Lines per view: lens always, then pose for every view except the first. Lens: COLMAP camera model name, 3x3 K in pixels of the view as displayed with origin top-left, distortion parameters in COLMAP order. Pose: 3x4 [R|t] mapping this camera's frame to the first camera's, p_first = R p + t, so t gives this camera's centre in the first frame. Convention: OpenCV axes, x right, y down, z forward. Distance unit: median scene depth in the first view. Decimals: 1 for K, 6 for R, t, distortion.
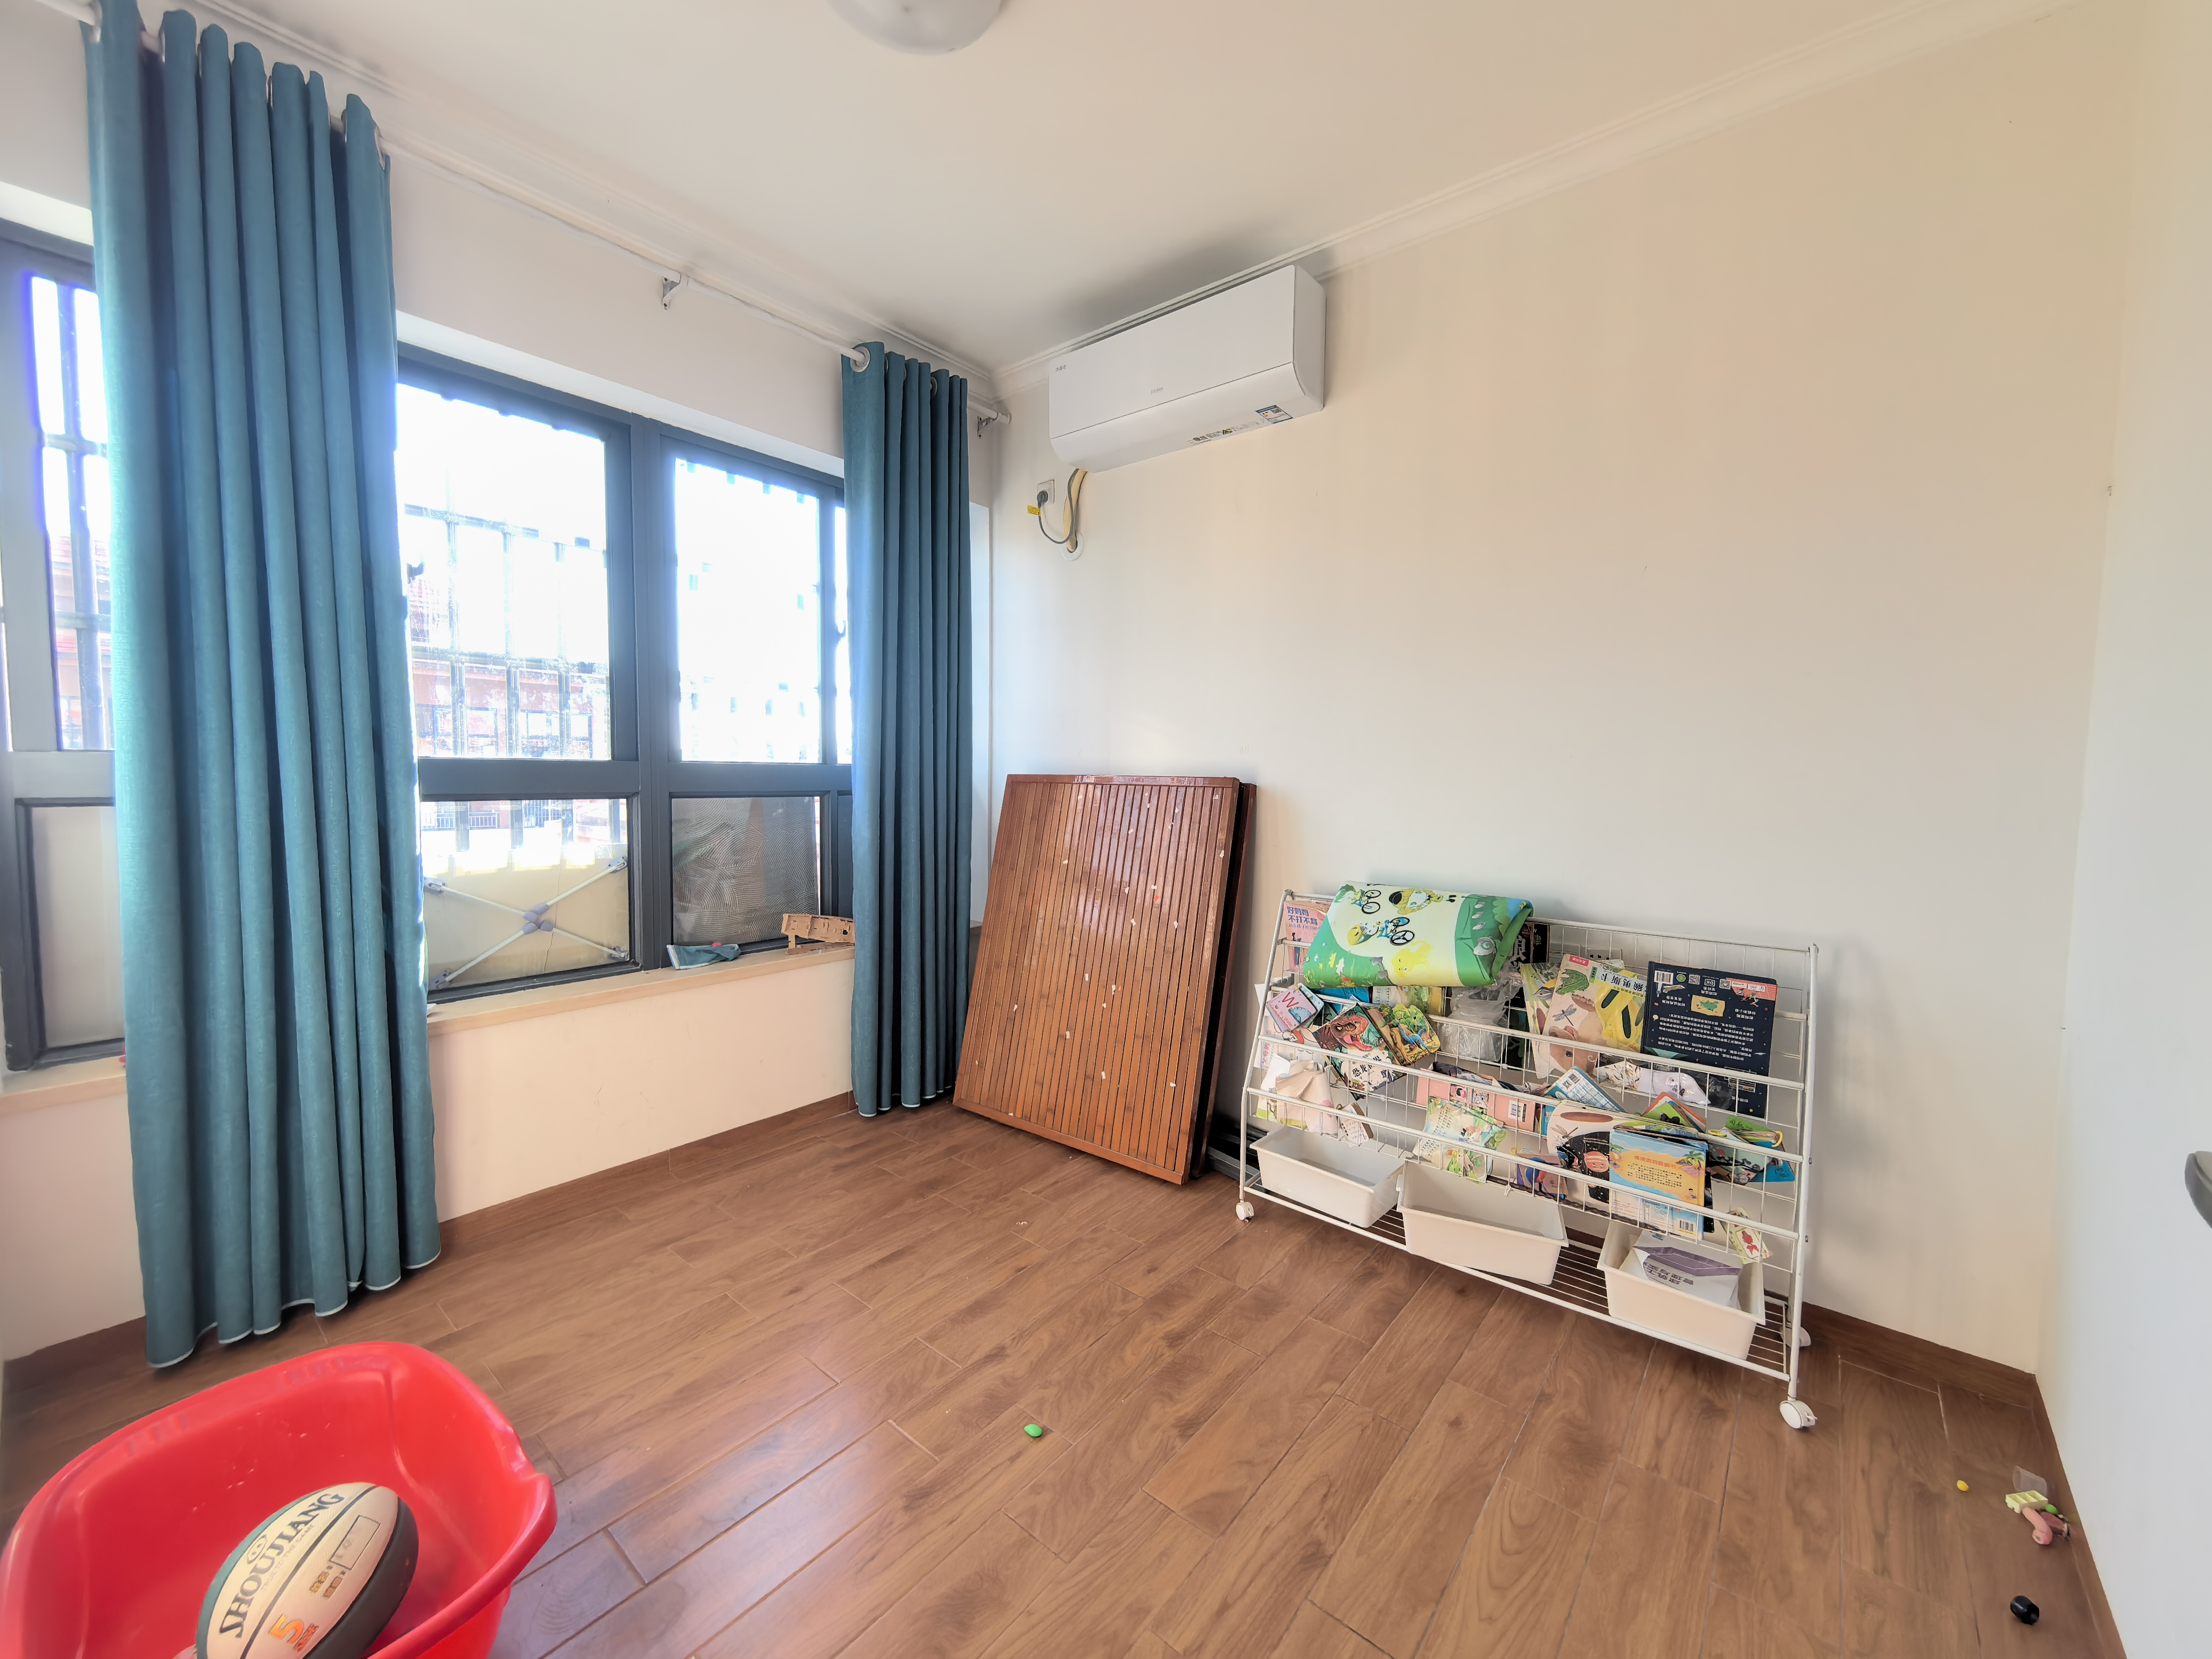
lens RADIAL K [[865.0, 0, 1122.8], [0, 865.0, 818.2], [0, 0, 1]] dist [-0.001317, -0.000234]
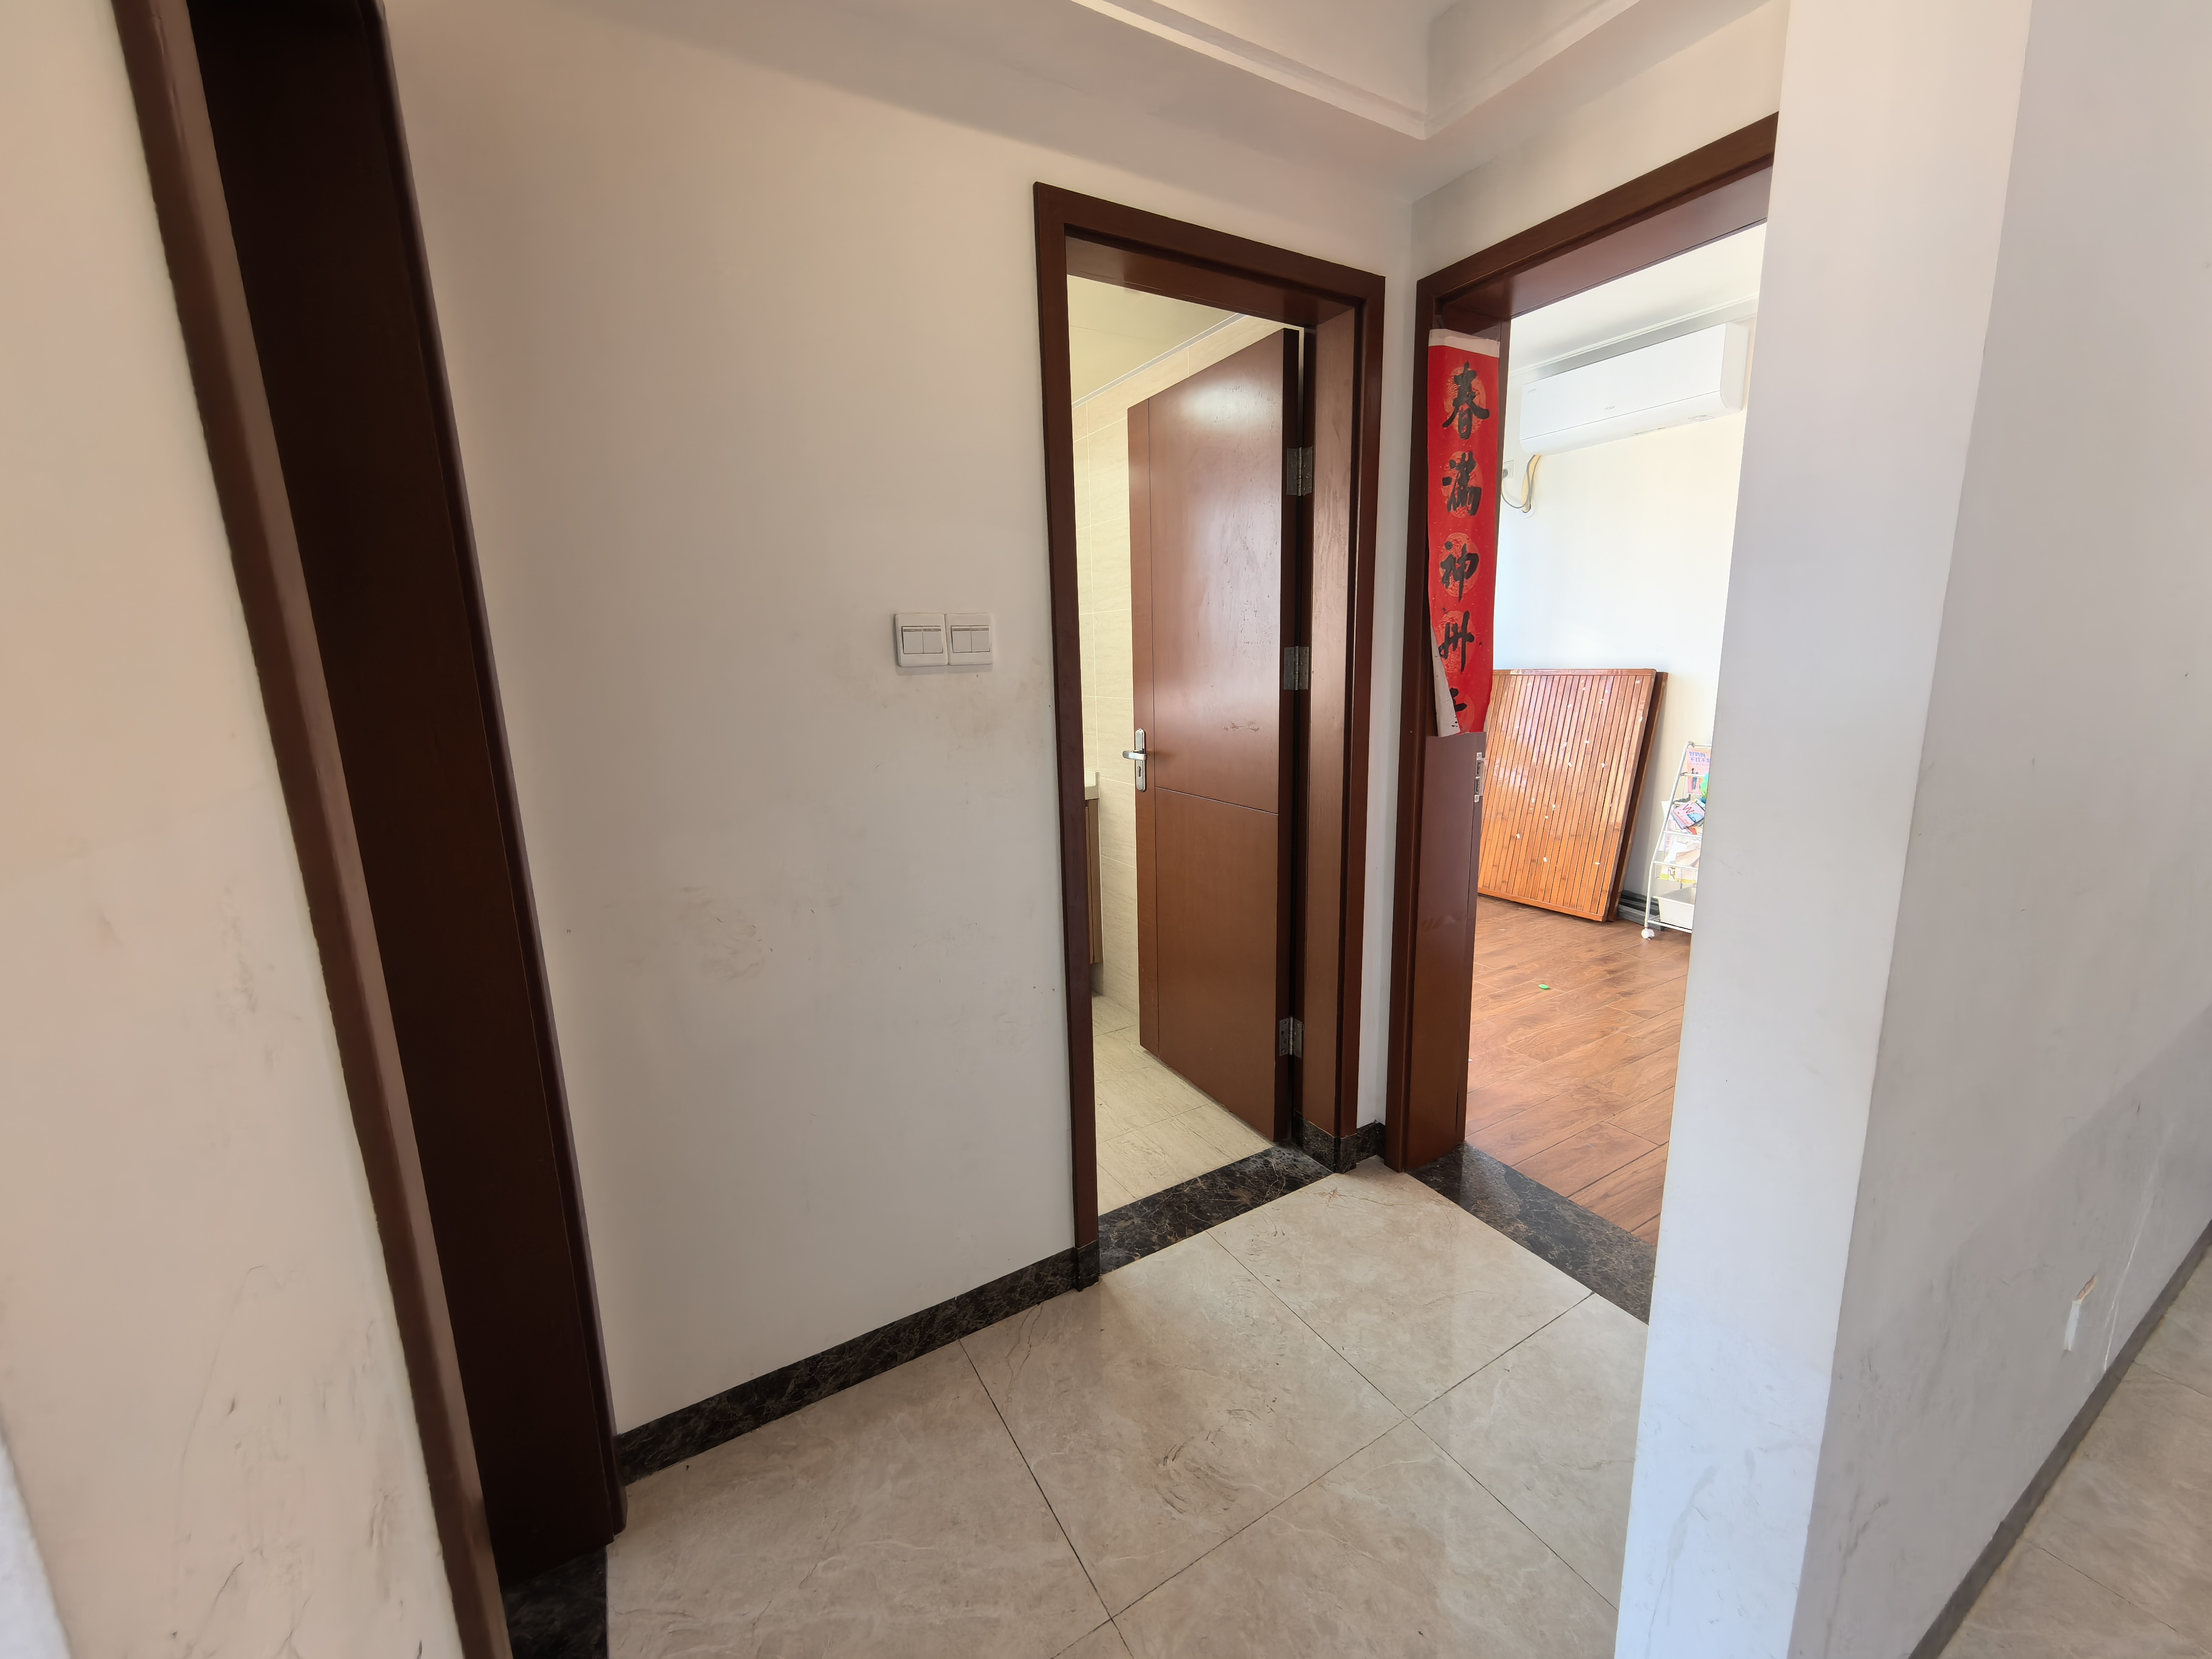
lens RADIAL K [[865.0, 0, 1104.8], [0, 865.0, 832.4], [0, 0, 1]] dist [-0.001317, -0.000234]
pose [[0.935202, 0.031968, -0.352669, -0.237423], [0.016735, 0.990814, 0.134191, 0.019525], [0.353719, -0.131397, 0.926076, -0.822146]]
